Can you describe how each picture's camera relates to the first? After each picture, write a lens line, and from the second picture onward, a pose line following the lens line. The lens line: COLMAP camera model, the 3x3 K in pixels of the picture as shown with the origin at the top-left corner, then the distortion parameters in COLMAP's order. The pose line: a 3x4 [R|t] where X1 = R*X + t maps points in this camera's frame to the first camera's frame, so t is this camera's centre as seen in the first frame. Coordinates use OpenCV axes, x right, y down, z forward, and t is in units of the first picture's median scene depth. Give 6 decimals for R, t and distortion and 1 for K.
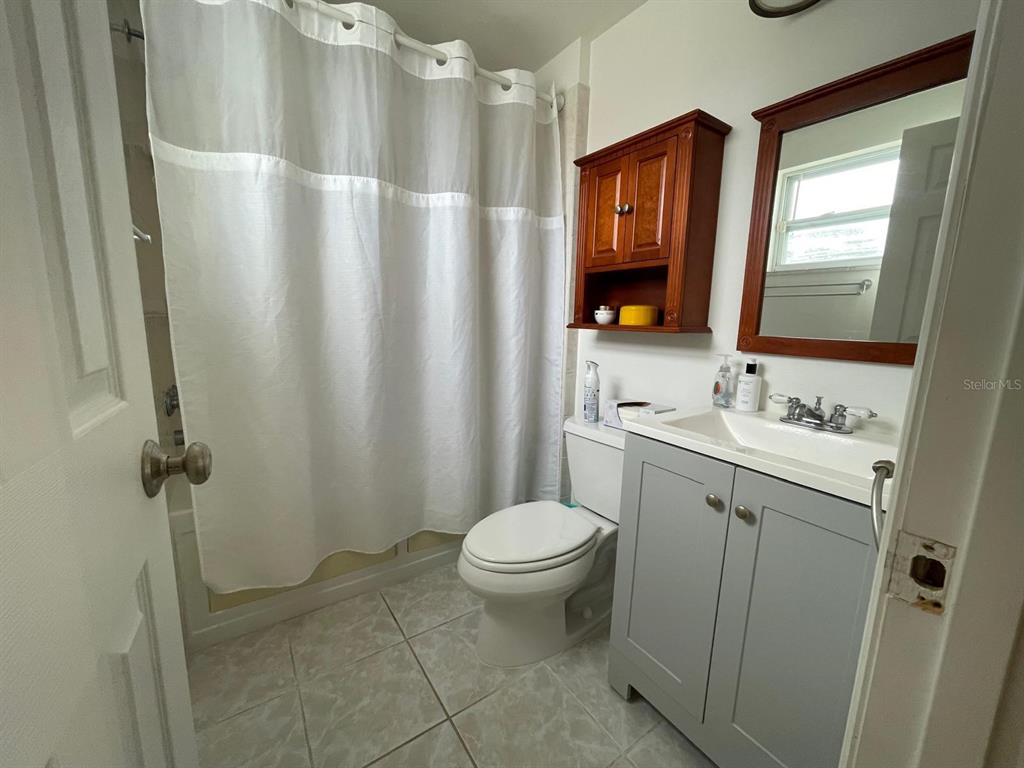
lens RADIAL K [[412.2, 0, 512.1], [0, 412.2, 385.7], [0, 0, 1]] dist [0.002094, -0.000508]
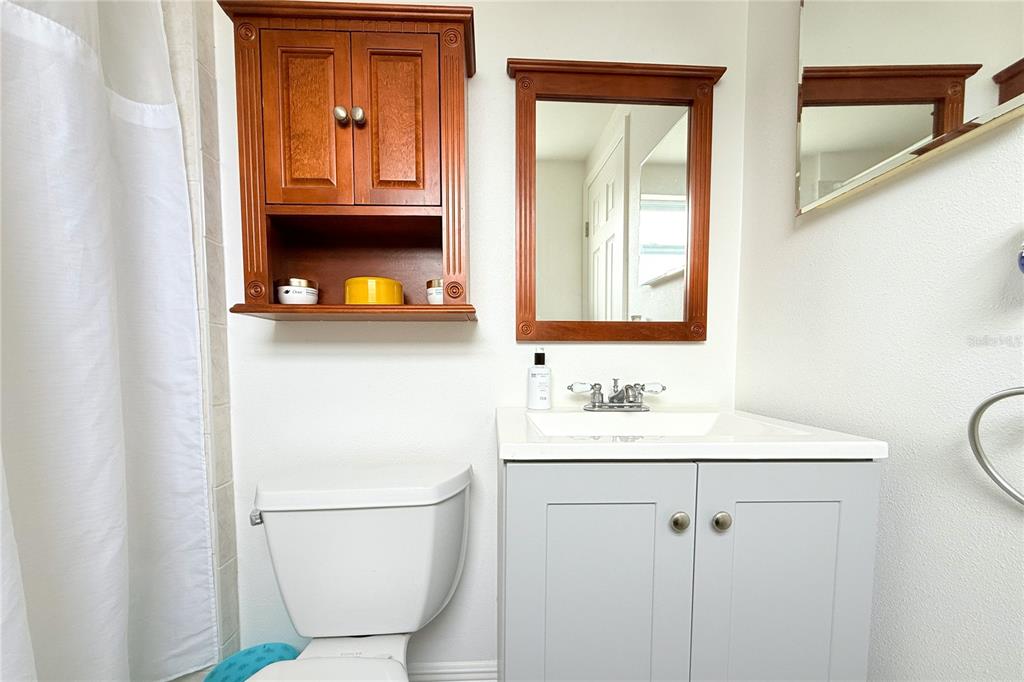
lens RADIAL K [[413.2, 0, 511.4], [0, 413.2, 382.8], [0, 0, 1]] dist [-0.002356, 0.000424]
pose [[0.530103, -0.066031, 0.845358, -0.126768], [0.152072, 0.988202, -0.018172, 0.010348], [-0.834185, 0.138189, 0.533890, 0.452409]]
